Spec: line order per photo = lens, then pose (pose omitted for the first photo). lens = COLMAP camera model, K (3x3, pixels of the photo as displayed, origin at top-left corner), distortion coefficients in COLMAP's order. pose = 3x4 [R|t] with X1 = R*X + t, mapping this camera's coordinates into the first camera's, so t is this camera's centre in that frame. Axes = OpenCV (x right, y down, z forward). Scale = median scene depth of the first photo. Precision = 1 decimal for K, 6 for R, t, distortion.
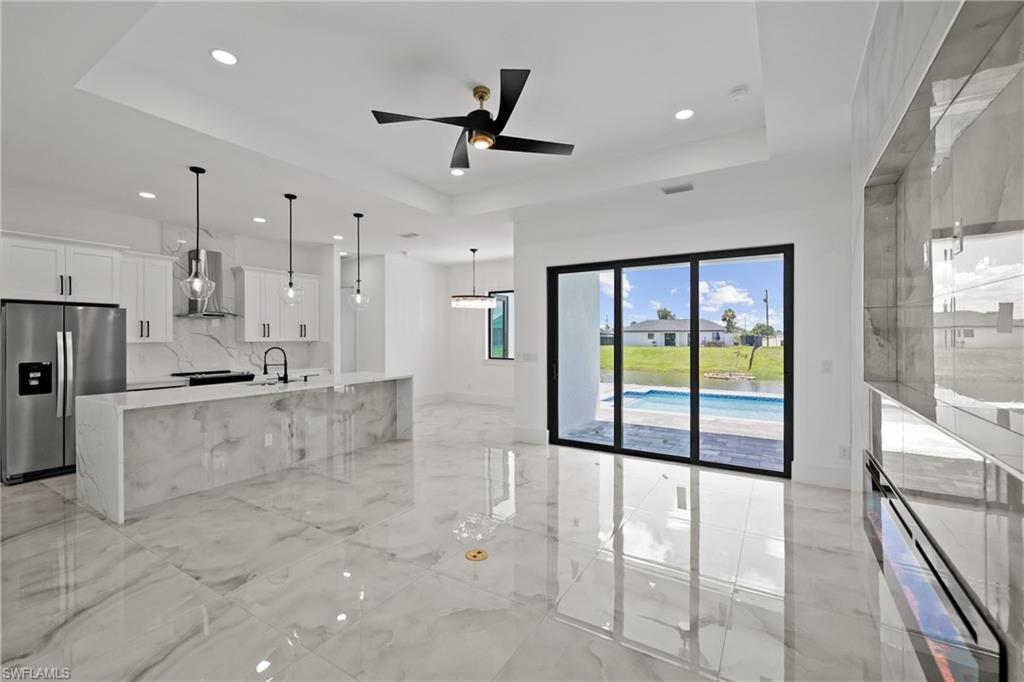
lens RADIAL K [[435.6, 0, 515.1], [0, 435.6, 335.8], [0, 0, 1]] dist [-0.002134, 0.001228]
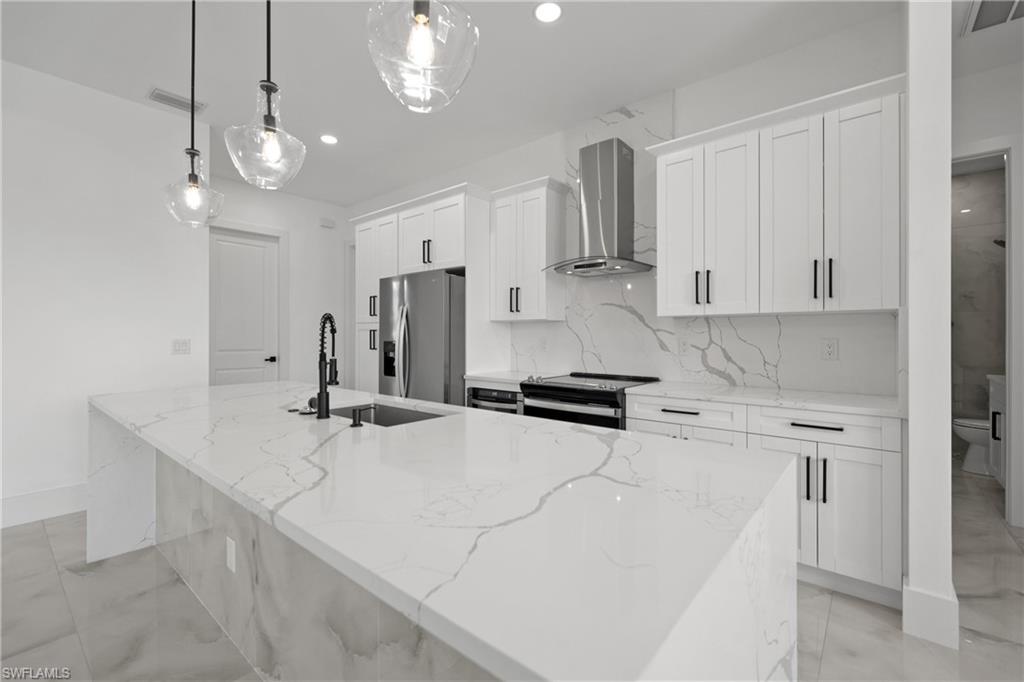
lens RADIAL K [[435.6, 0, 511.0], [0, 435.6, 337.6], [0, 0, 1]] dist [-0.002134, 0.001228]
pose [[-0.143822, 0.002392, -0.989601, -0.184361], [-0.000789, 0.999996, 0.002532, 0.039910], [0.989603, 0.001145, -0.143820, 1.064789]]
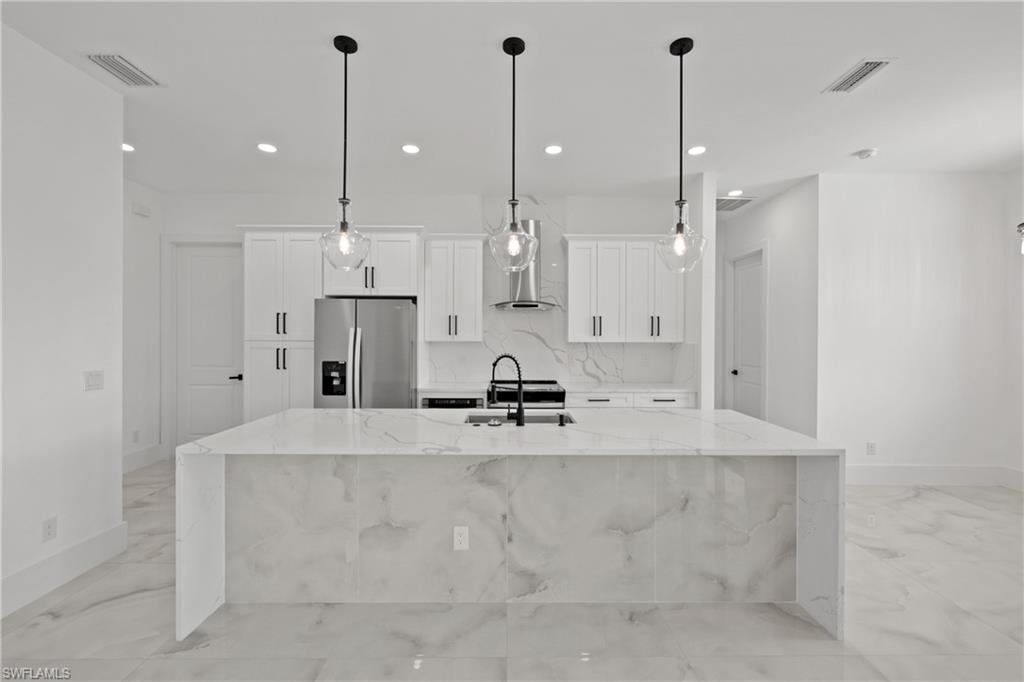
lens RADIAL K [[435.6, 0, 500.7], [0, 435.6, 337.6], [0, 0, 1]] dist [-0.002134, 0.001228]
pose [[0.525702, 0.009041, -0.850621, -0.091583], [-0.004026, 0.999959, 0.008140, 0.001089], [0.850659, -0.000855, 0.525716, 0.623141]]
